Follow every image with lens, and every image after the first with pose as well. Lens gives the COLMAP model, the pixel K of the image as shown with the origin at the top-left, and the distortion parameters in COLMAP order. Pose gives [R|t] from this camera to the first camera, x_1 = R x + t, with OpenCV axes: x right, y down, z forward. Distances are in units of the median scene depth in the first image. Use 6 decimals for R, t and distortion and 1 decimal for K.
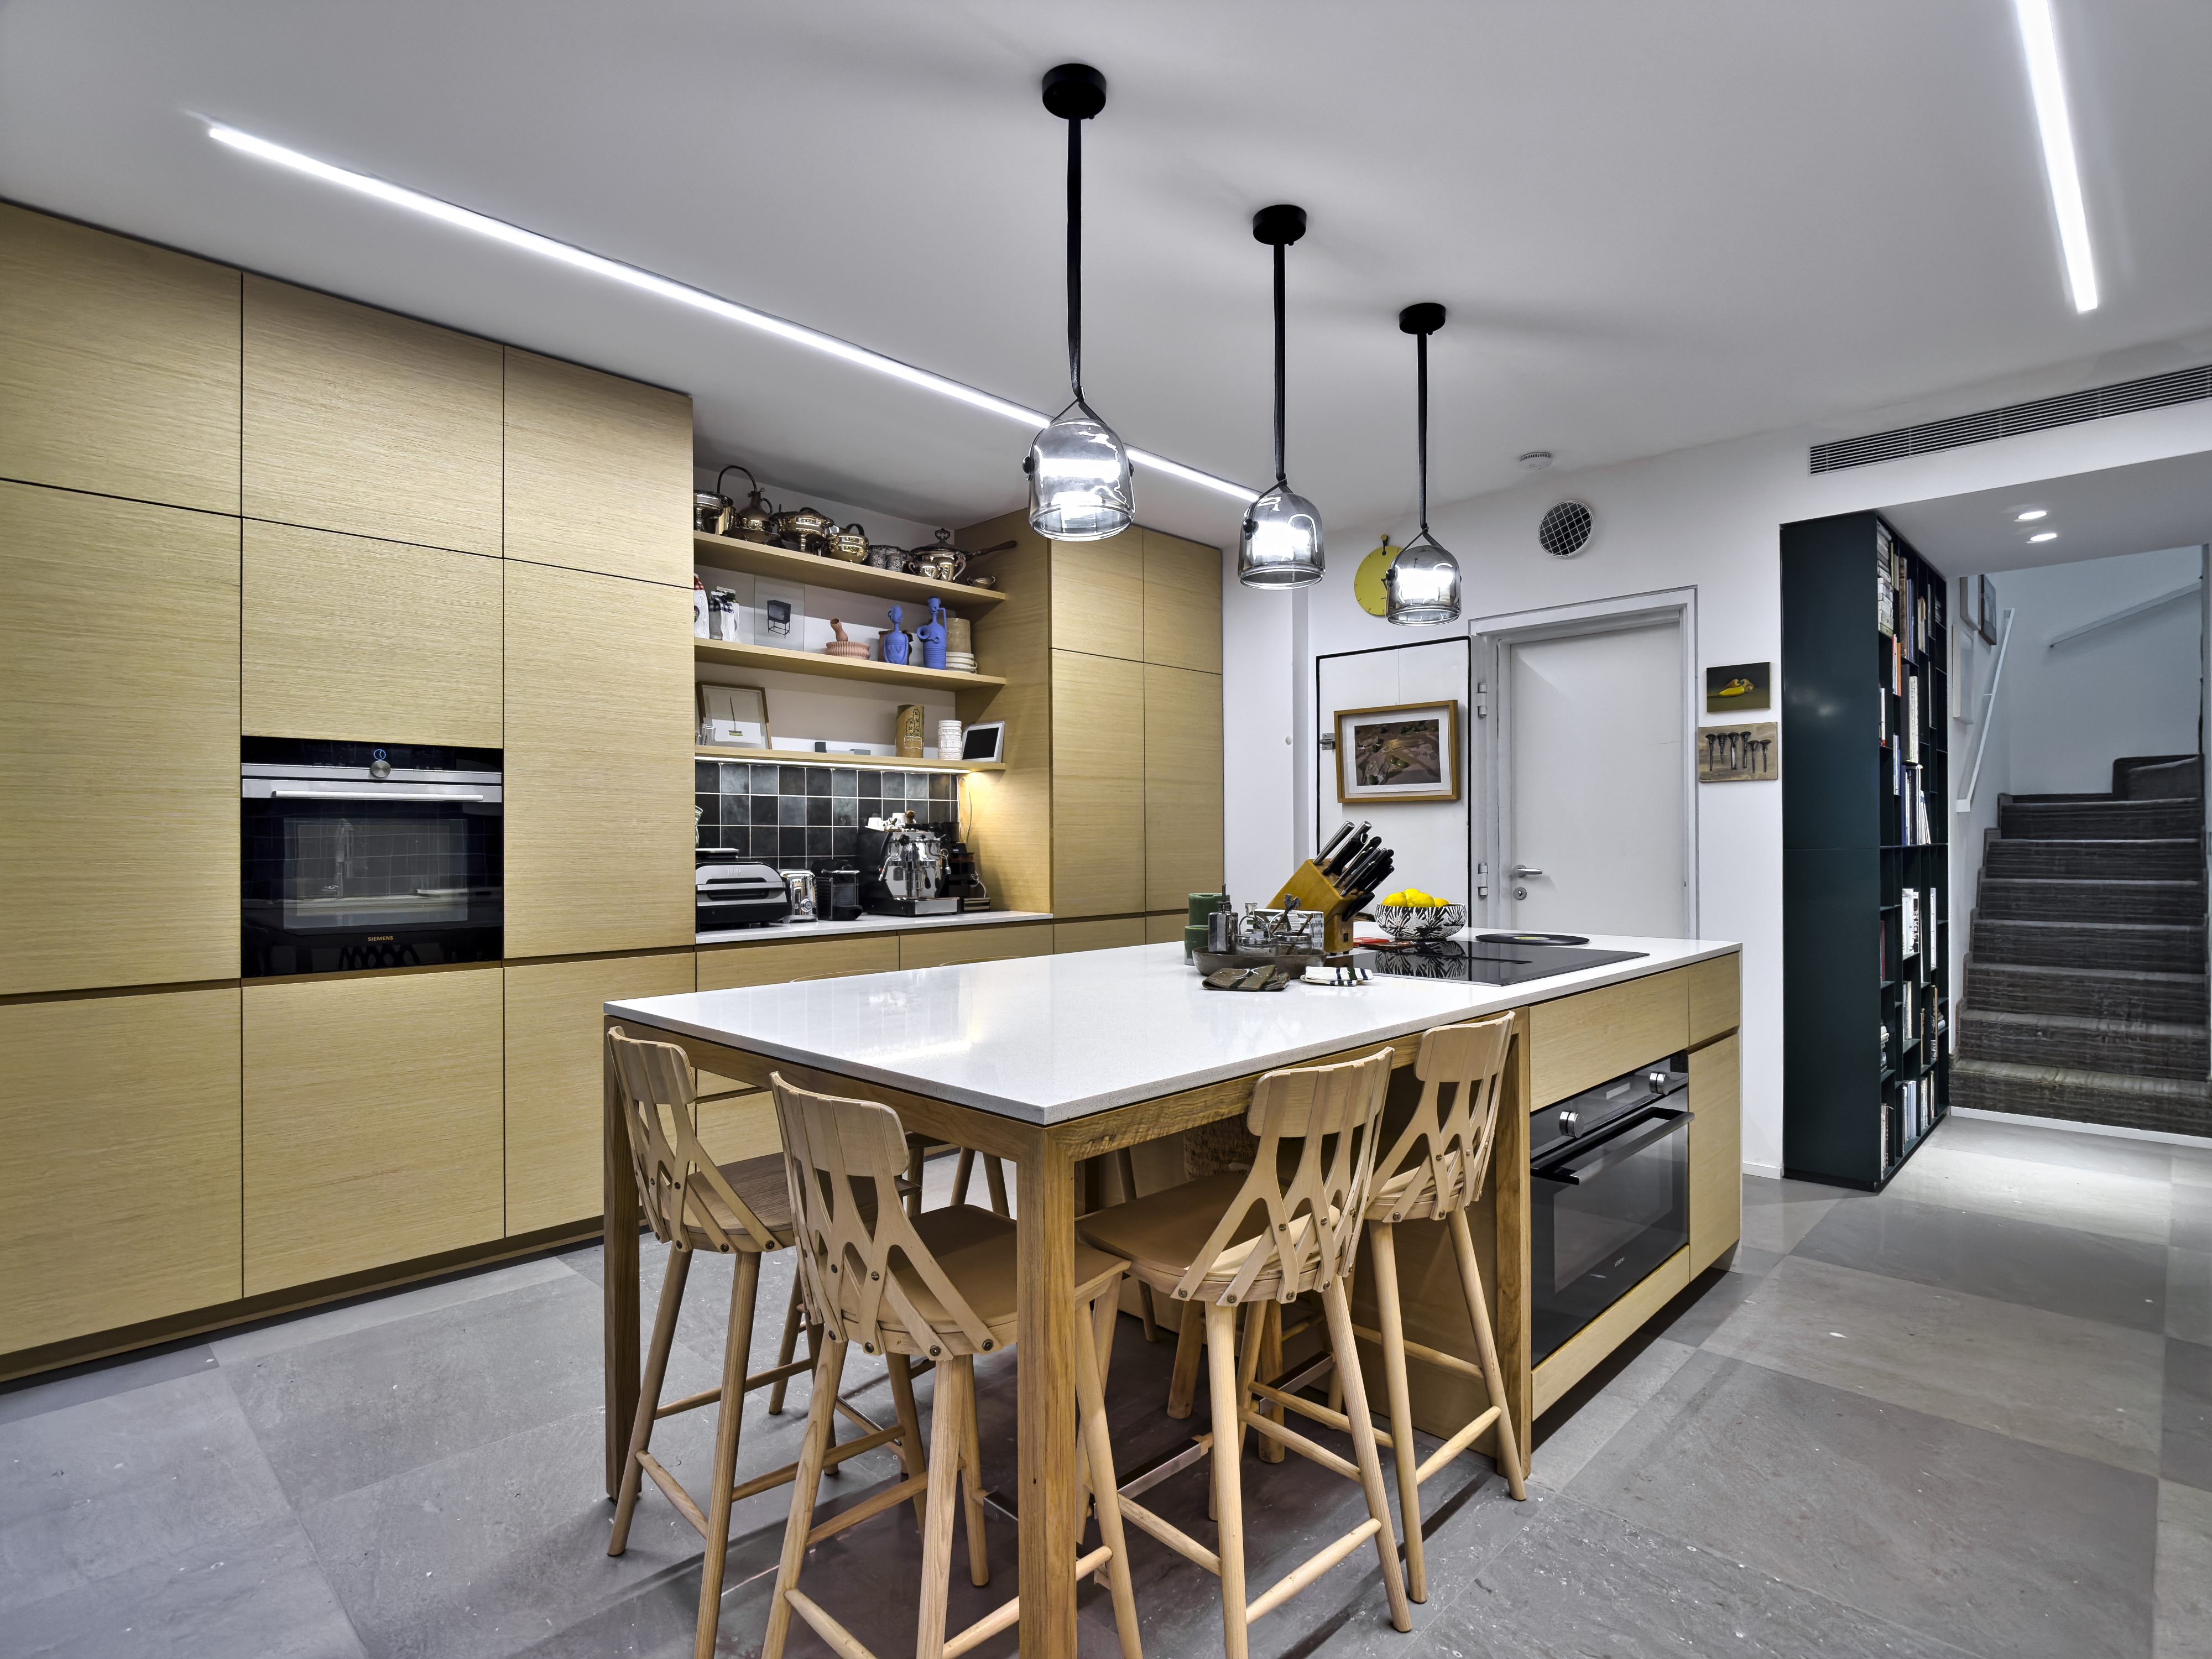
lens RADIAL K [[1120.6, 0, 1105.8], [0, 1120.6, 831.9], [0, 0, 1]] dist [0.001453, -0.000155]
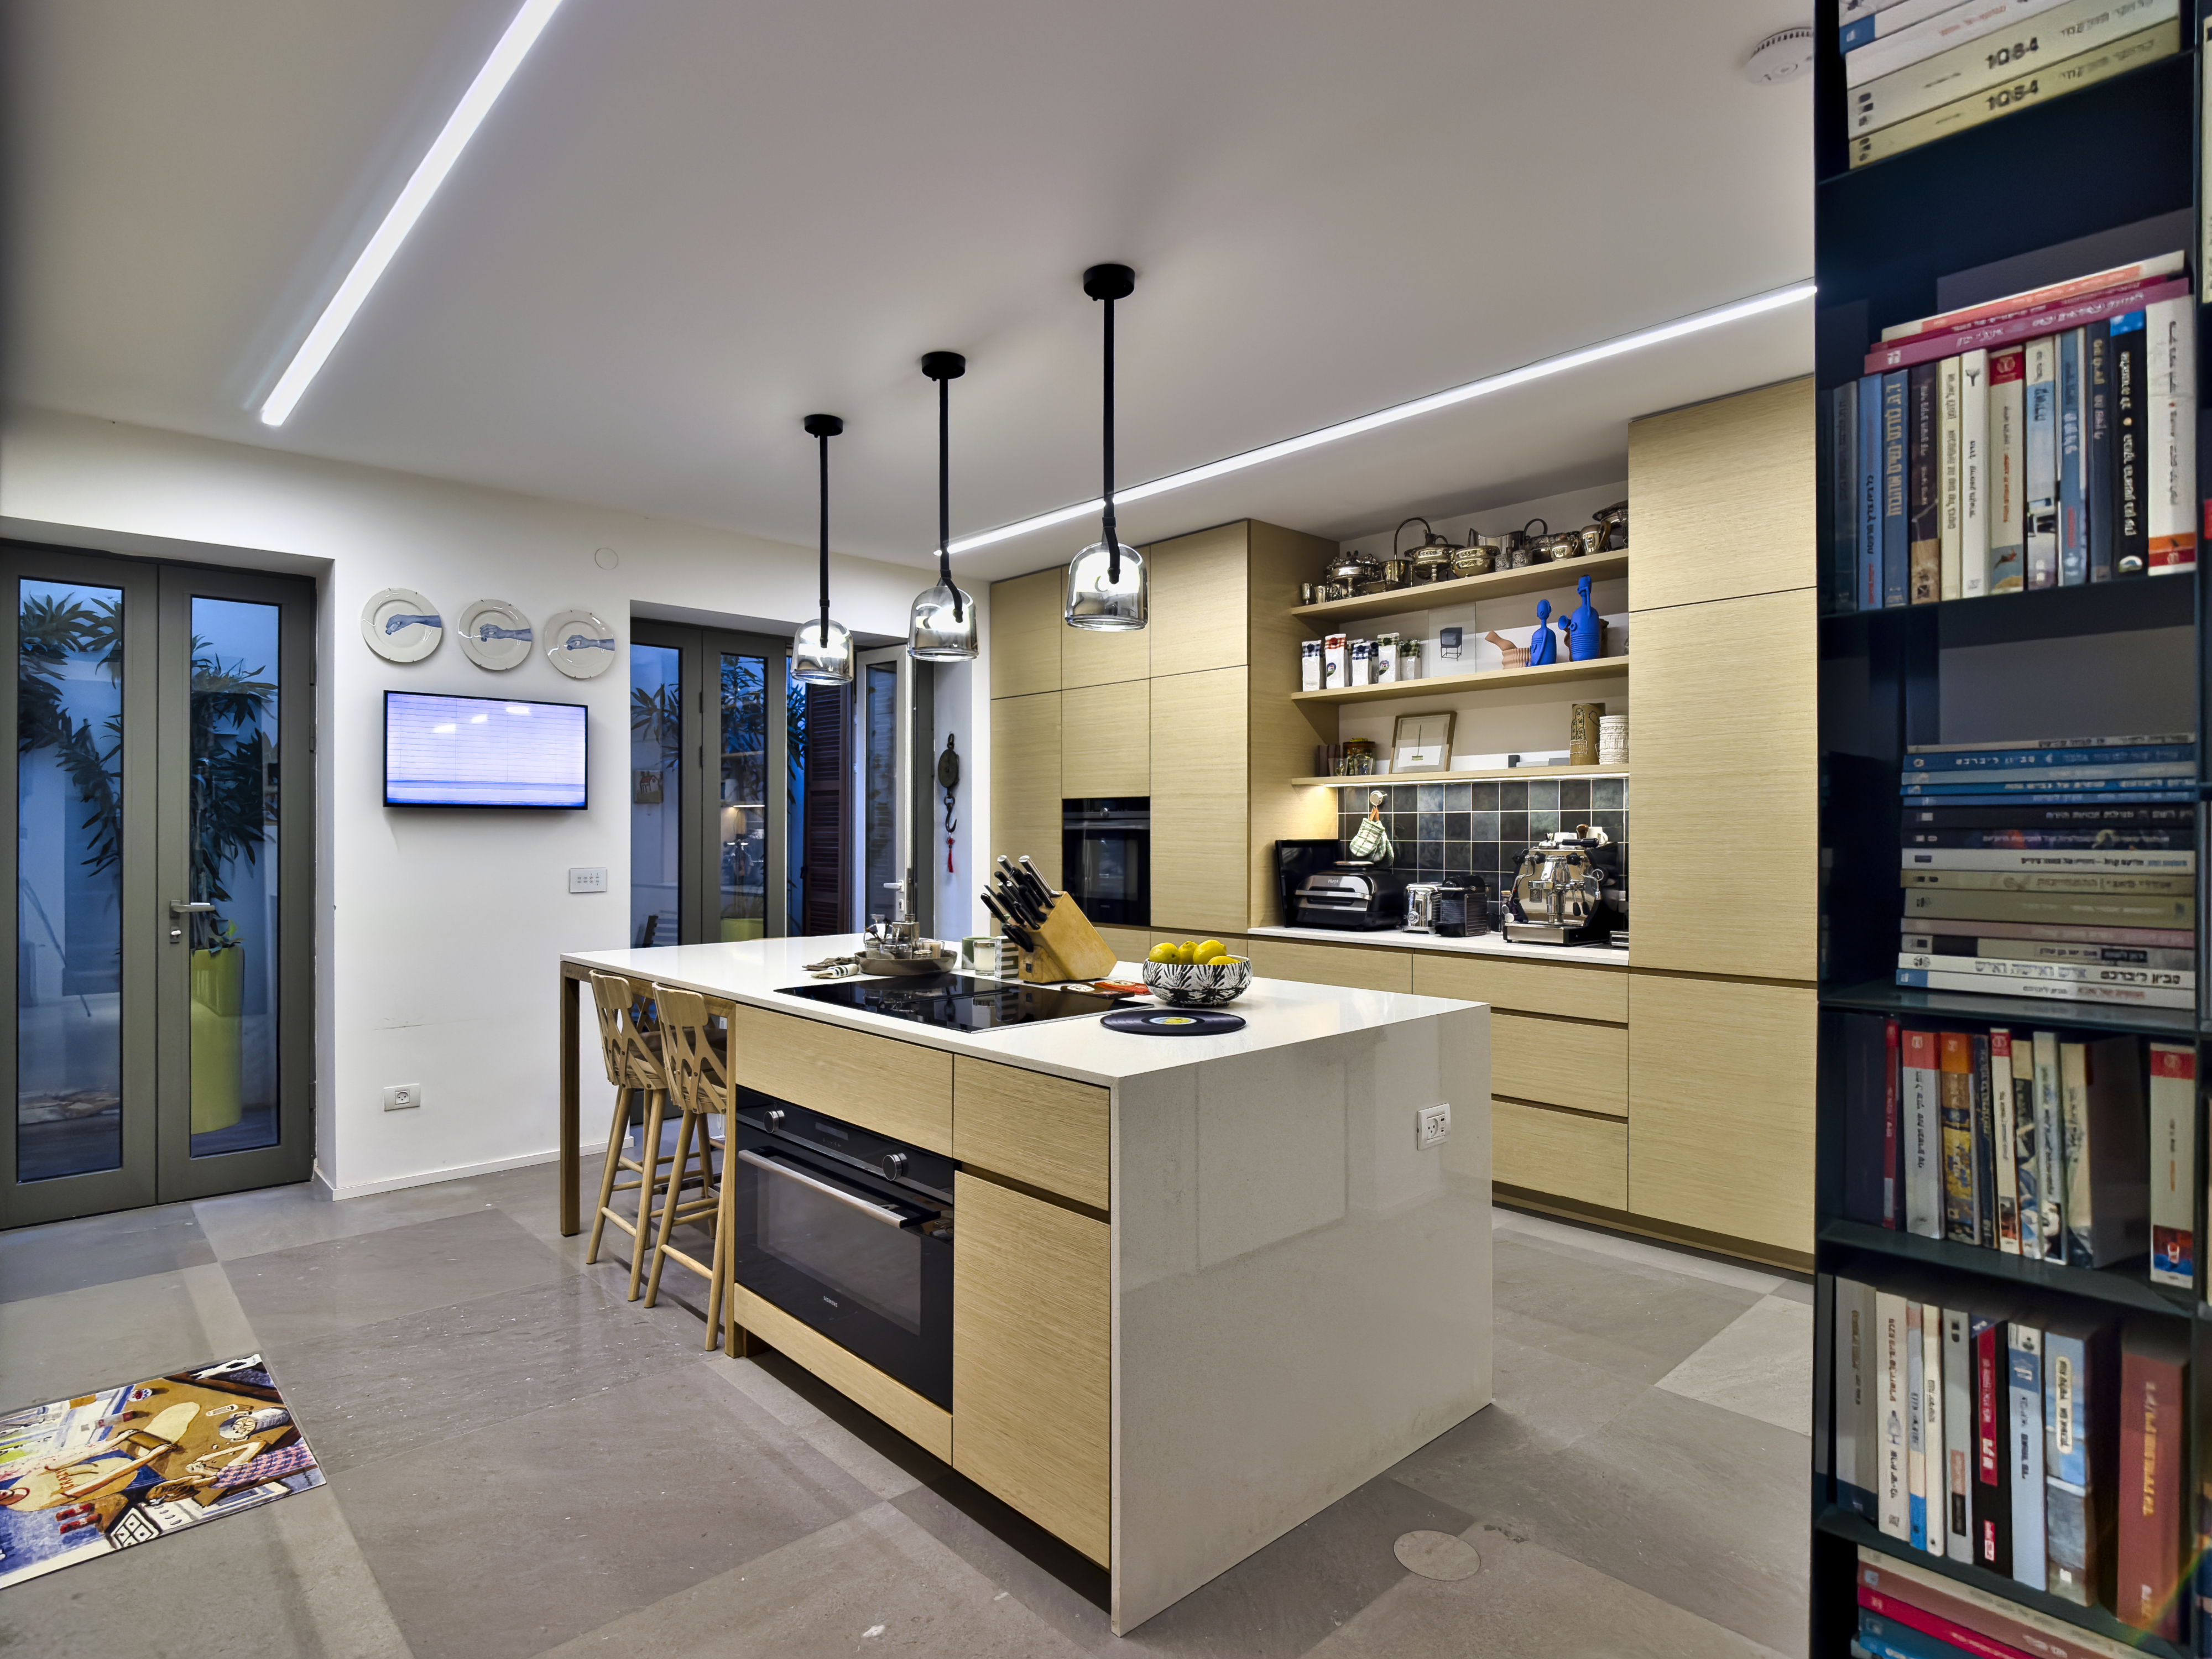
lens RADIAL K [[1194.5, 0, 1106.3], [0, 1194.5, 827.9], [0, 0, 1]] dist [-0.002508, -0.000162]
pose [[-0.052554, 0.002535, -0.998615, 0.851135], [0.007934, 0.999966, 0.002121, -0.023055], [0.998587, -0.007811, -0.052572, 0.737893]]
